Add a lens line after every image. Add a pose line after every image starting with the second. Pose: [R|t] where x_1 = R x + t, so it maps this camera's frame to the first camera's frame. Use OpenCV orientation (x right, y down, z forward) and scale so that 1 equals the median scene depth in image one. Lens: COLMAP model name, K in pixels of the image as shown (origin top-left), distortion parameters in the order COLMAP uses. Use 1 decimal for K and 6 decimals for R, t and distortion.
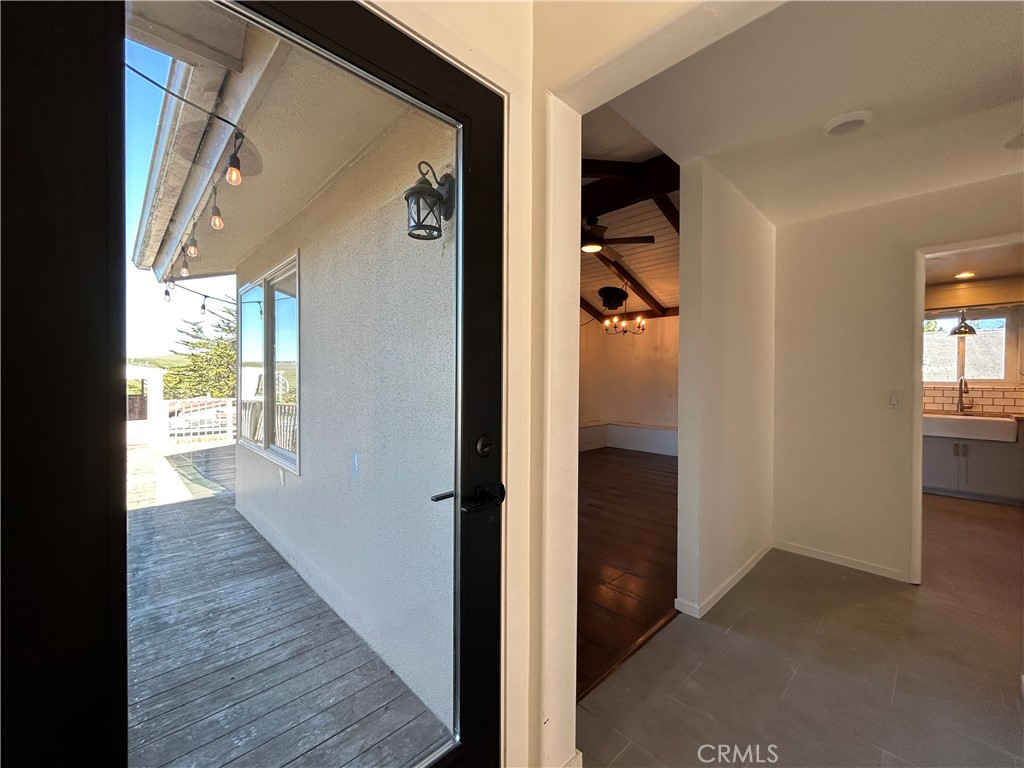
lens RADIAL K [[413.8, 0, 510.7], [0, 413.8, 383.1], [0, 0, 1]] dist [0.000748, 0.000546]
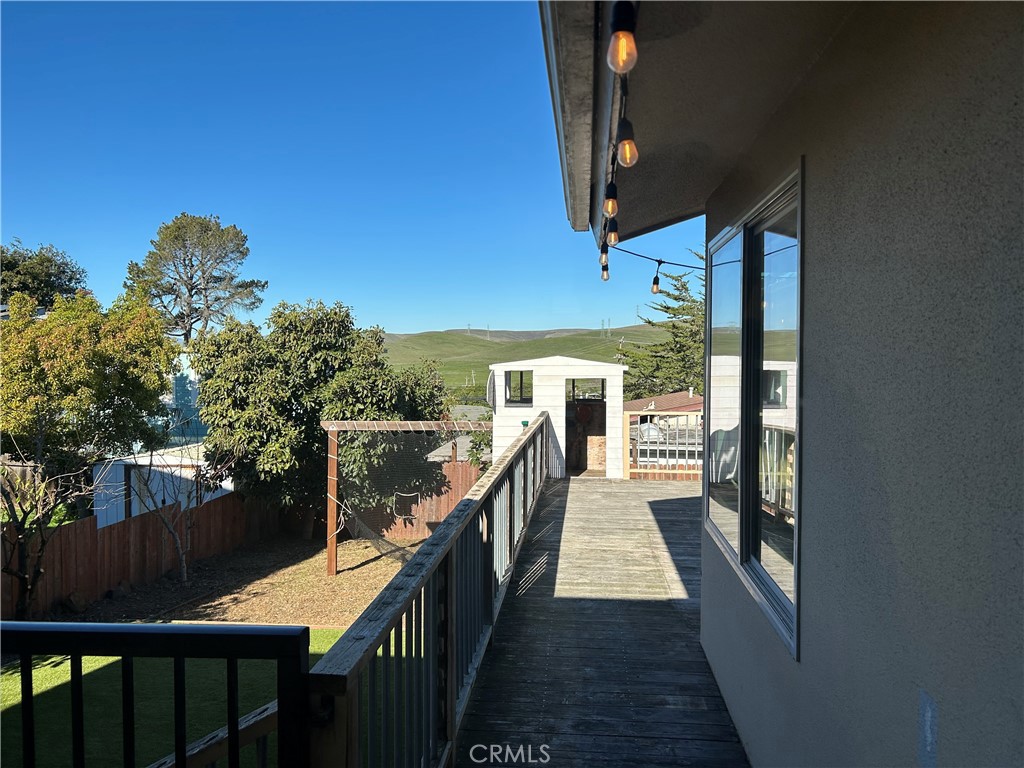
lens RADIAL K [[774.3, 0, 512.0], [0, 774.3, 384.0], [0, 0, 1]] dist [0.013192, -0.000706]
pose [[0.649340, 0.023382, -0.760139, -0.064205], [-0.005803, 0.999650, 0.025792, -0.083597], [0.760476, -0.012337, 0.649249, 0.183837]]
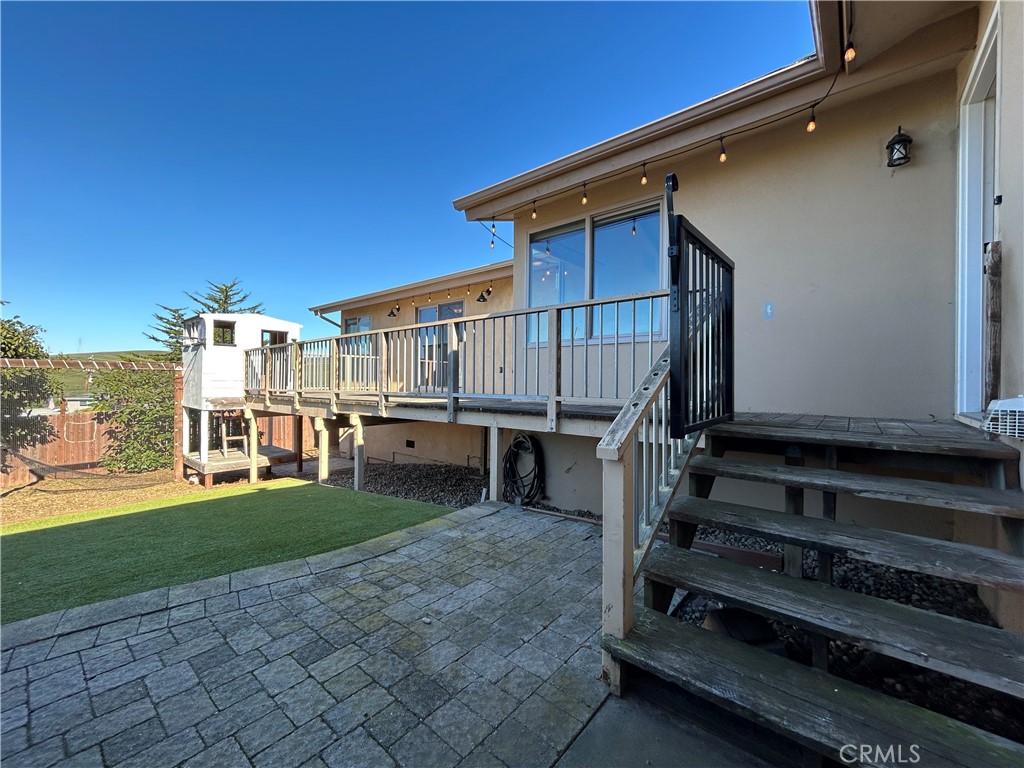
lens RADIAL K [[414.6, 0, 508.7], [0, 414.6, 383.7], [0, 0, 1]] dist [-0.000847, -0.000006]
pose [[0.994765, 0.003277, 0.102136, -1.017432], [-0.002751, 0.999982, -0.005289, 0.319514], [-0.102152, 0.004980, 0.994756, -0.341607]]
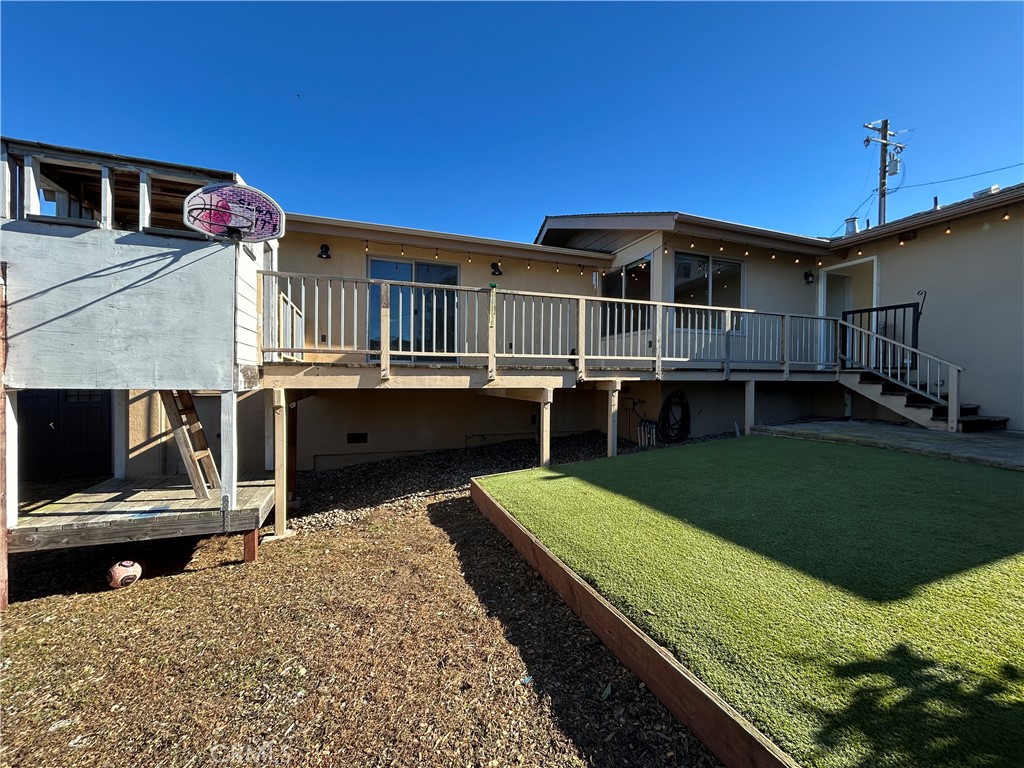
lens RADIAL K [[413.8, 0, 510.7], [0, 413.8, 383.1], [0, 0, 1]] dist [0.000748, 0.000546]
pose [[0.421181, -0.000663, 0.906976, -3.122430], [-0.004931, 0.999983, 0.003021, 0.444337], [-0.906963, -0.005744, 0.421171, 1.052362]]
